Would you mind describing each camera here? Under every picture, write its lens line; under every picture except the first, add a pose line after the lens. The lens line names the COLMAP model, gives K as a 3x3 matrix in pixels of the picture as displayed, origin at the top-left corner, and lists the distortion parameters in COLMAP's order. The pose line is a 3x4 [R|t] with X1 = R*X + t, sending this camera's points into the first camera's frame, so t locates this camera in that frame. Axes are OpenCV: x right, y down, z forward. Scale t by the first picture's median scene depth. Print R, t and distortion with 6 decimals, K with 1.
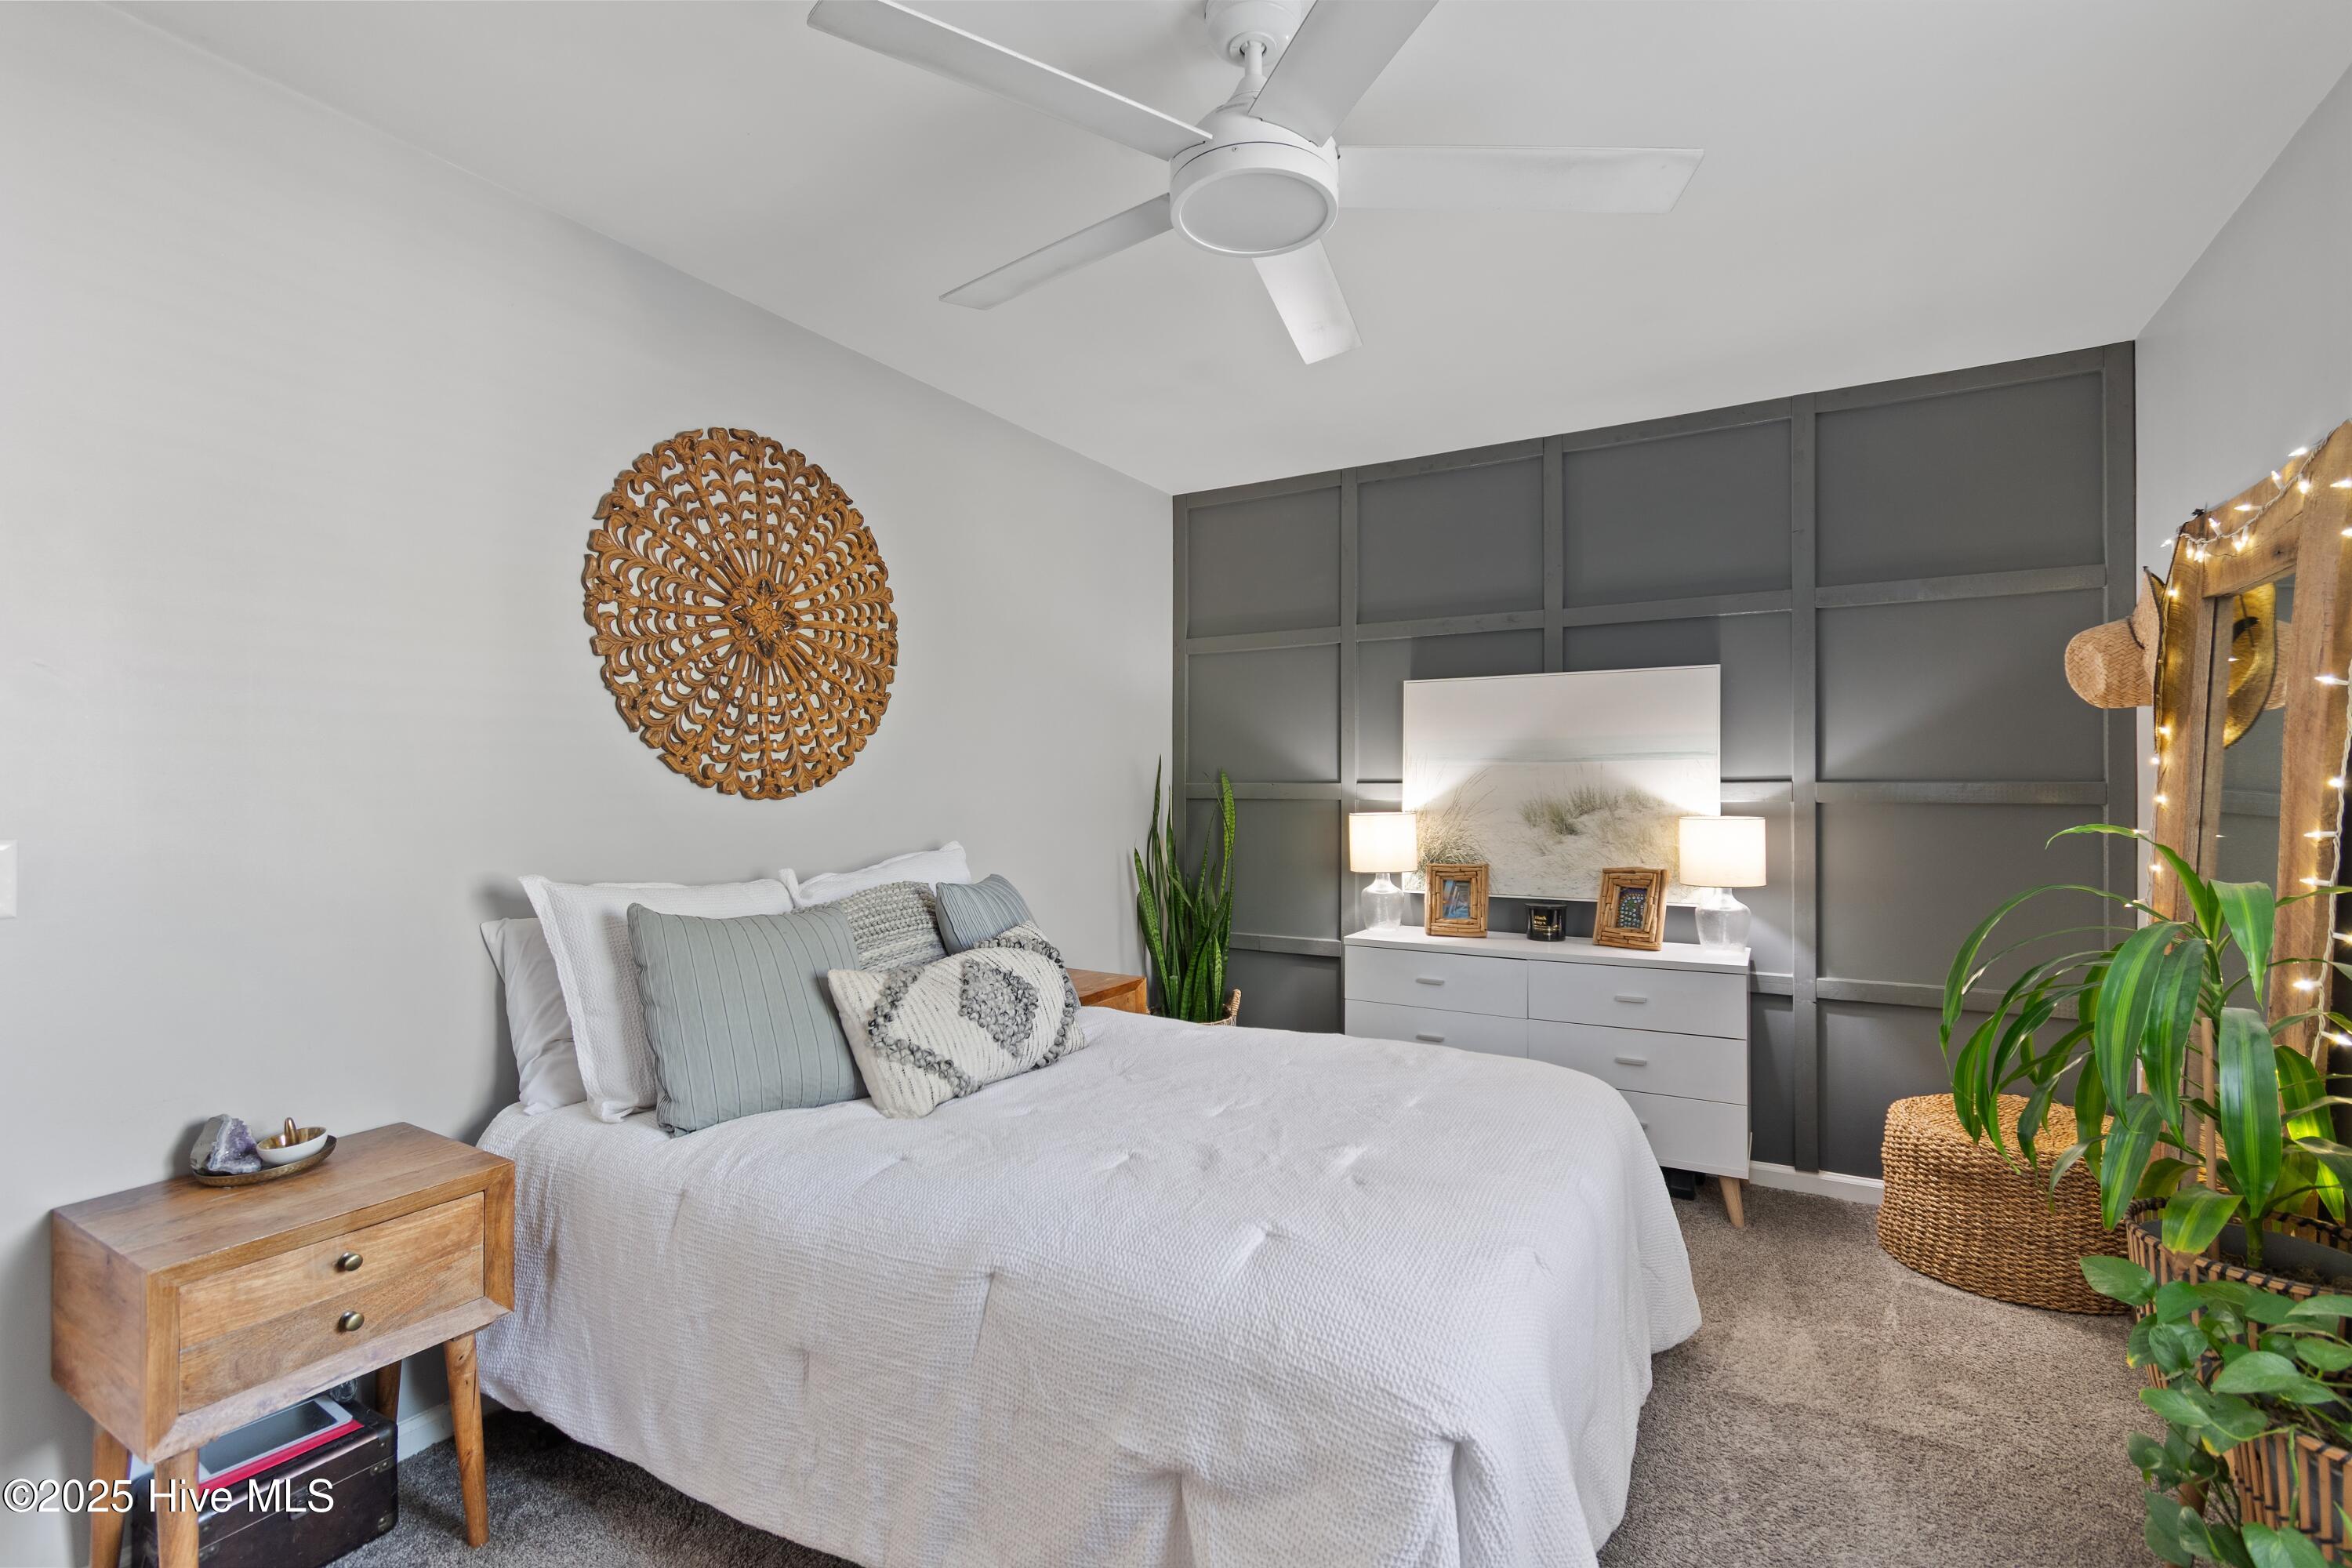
lens RADIAL K [[1034.2, 0, 1167.7], [0, 1034.2, 788.9], [0, 0, 1]] dist [0.003438, -0.000247]
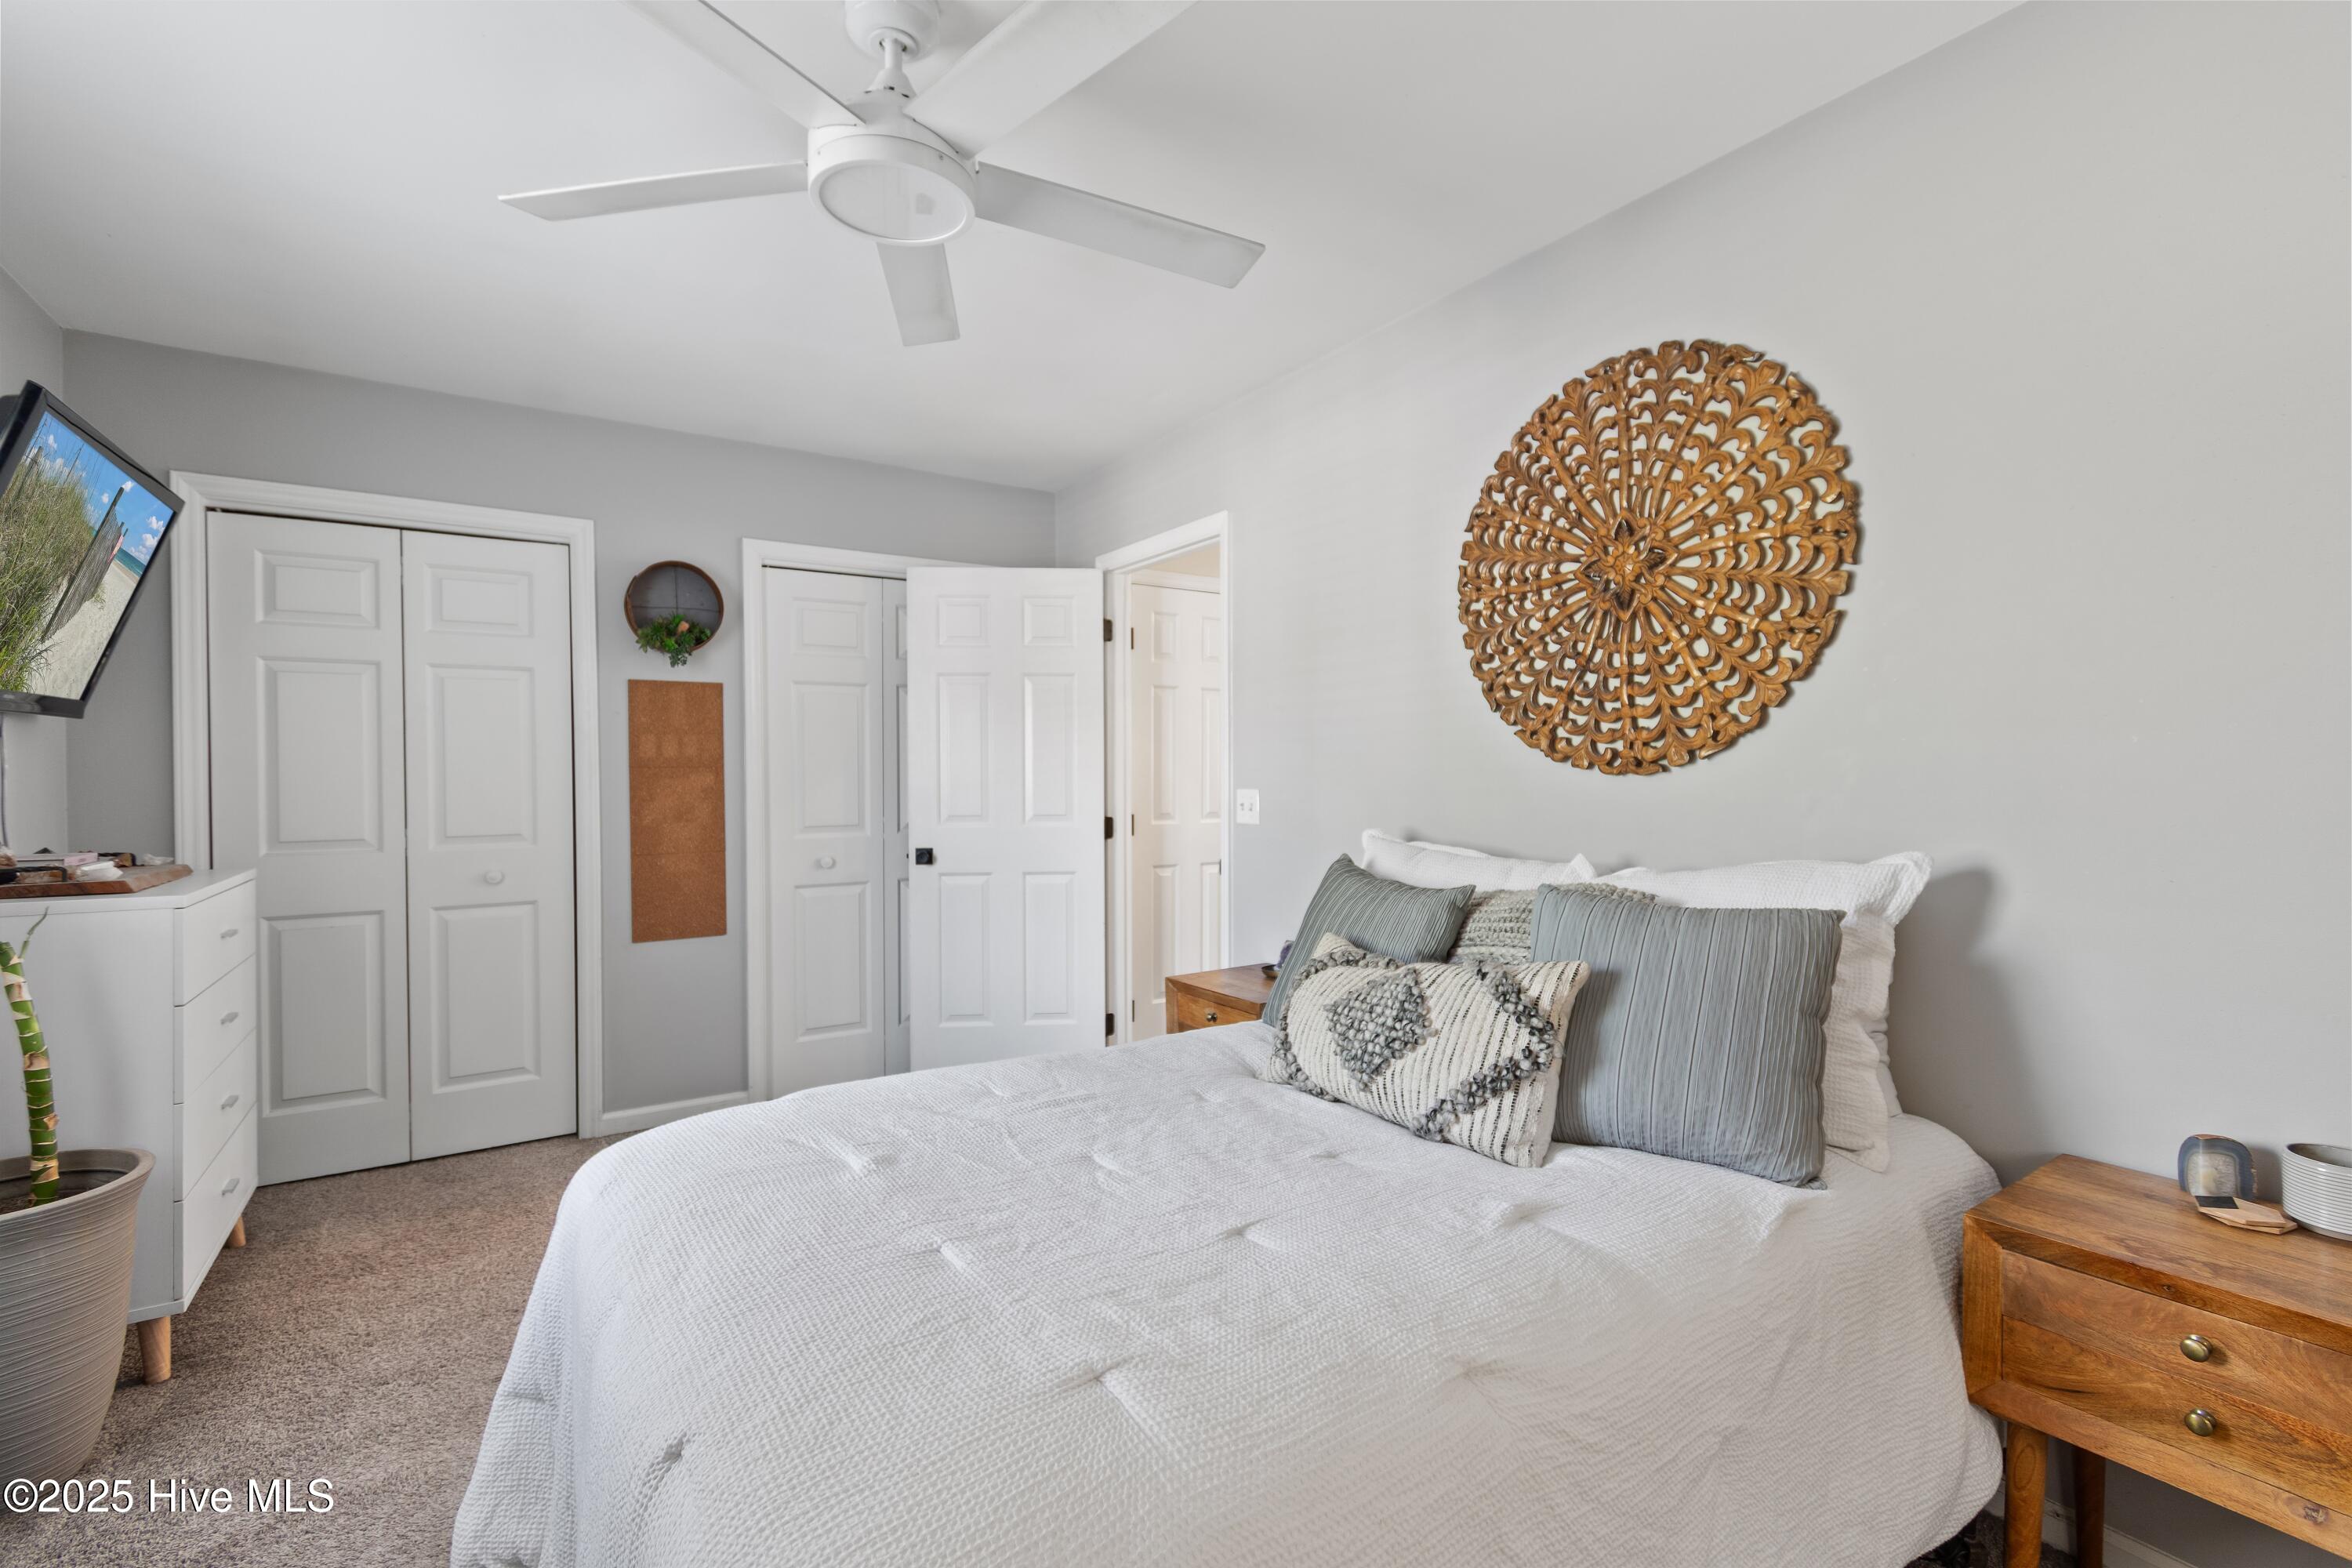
lens RADIAL K [[1034.2, 0, 1176.1], [0, 1034.2, 784.3], [0, 0, 1]] dist [0.003438, -0.000247]
pose [[-0.407402, 0.016893, -0.913093, 0.562407], [0.006525, 0.999857, 0.015587, 0.002432], [0.913225, 0.000393, -0.407454, 1.022404]]
